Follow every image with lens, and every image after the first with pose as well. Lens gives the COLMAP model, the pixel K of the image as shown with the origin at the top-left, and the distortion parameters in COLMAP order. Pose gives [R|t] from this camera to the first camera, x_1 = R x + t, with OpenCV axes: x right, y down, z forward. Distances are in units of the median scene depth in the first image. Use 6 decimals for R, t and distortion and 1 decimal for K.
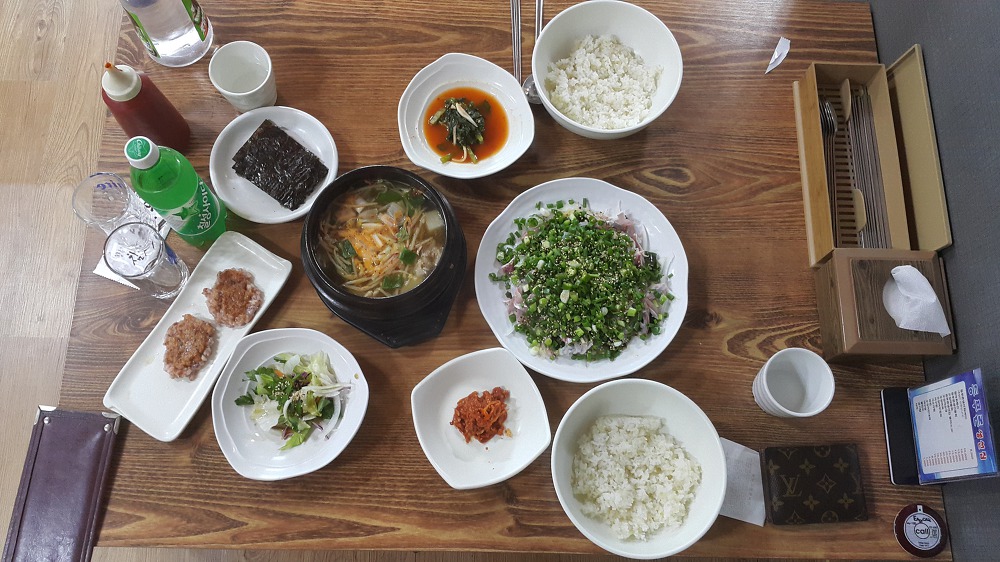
lens RADIAL K [[799.9, 0, 503.0], [0, 799.9, 280.5], [0, 0, 1]] dist [0.017375, -0.009920]
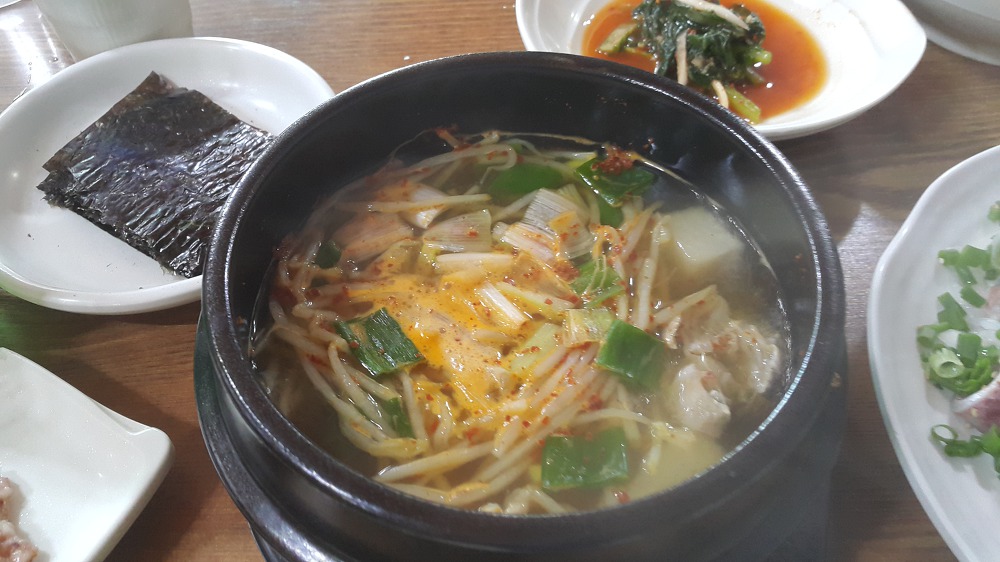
lens RADIAL K [[799.9, 0, 496.7], [0, 799.9, 283.1], [0, 0, 1]] dist [0.017375, -0.009920]
pose [[0.998722, -0.045551, 0.021893, -0.163020], [0.050453, 0.923944, -0.379186, 0.039883], [-0.002955, 0.379806, 0.925061, 0.756746]]
